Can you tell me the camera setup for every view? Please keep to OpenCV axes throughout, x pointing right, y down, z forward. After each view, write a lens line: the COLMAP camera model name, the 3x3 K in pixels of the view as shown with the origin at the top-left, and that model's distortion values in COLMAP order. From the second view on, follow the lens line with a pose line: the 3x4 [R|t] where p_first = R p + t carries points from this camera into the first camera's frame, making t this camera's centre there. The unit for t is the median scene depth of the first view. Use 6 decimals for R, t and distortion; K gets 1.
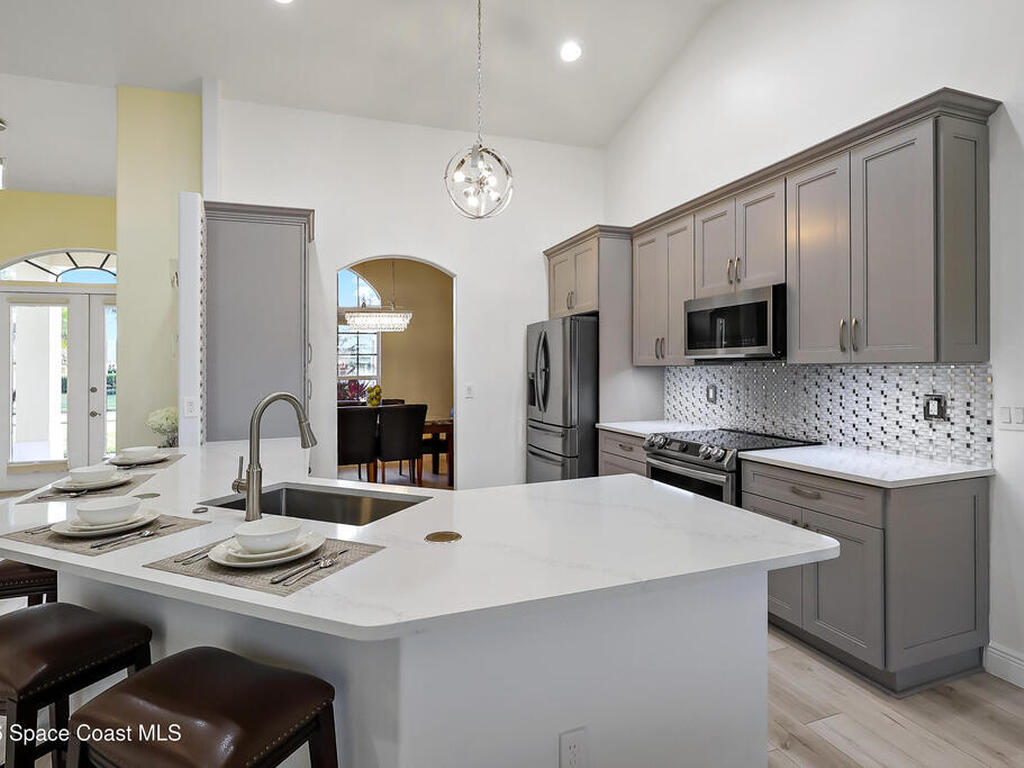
lens RADIAL K [[542.1, 0, 541.1], [0, 542.1, 368.5], [0, 0, 1]] dist [-0.007653, 0.004006]
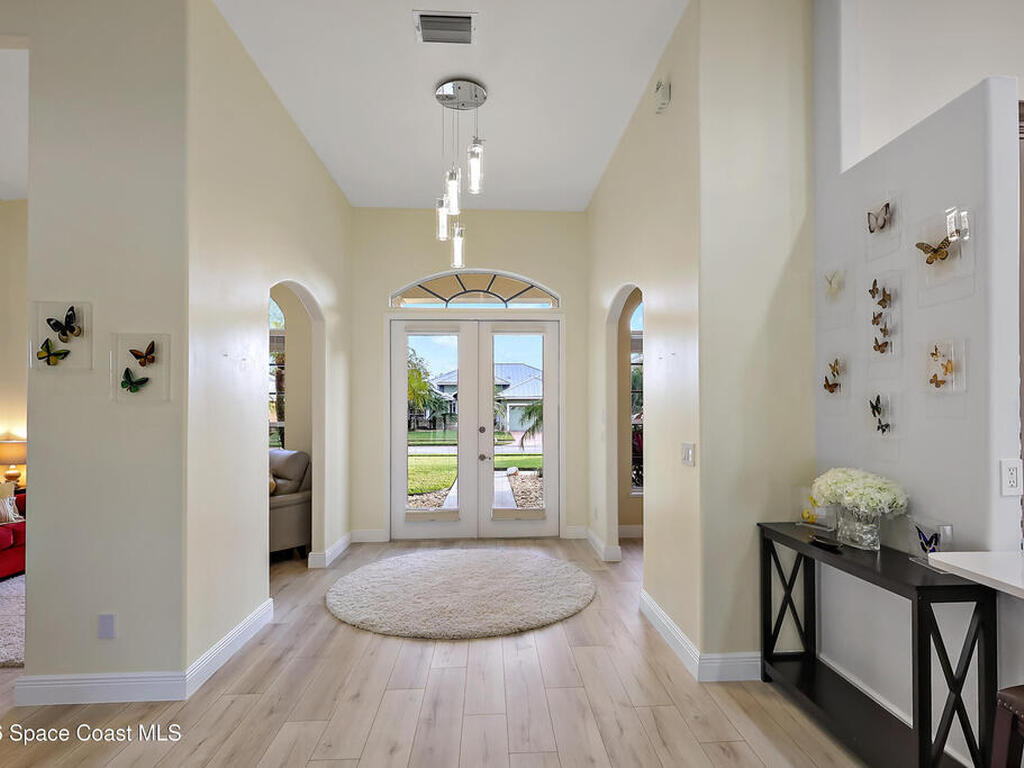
lens RADIAL K [[542.1, 0, 505.7], [0, 542.1, 411.2], [0, 0, 1]] dist [-0.007653, 0.004006]
pose [[0.944695, 0.016739, -0.327523, -0.949369], [-0.015649, 0.999860, 0.005964, 0.007533], [0.327577, -0.000509, 0.944824, 0.341265]]
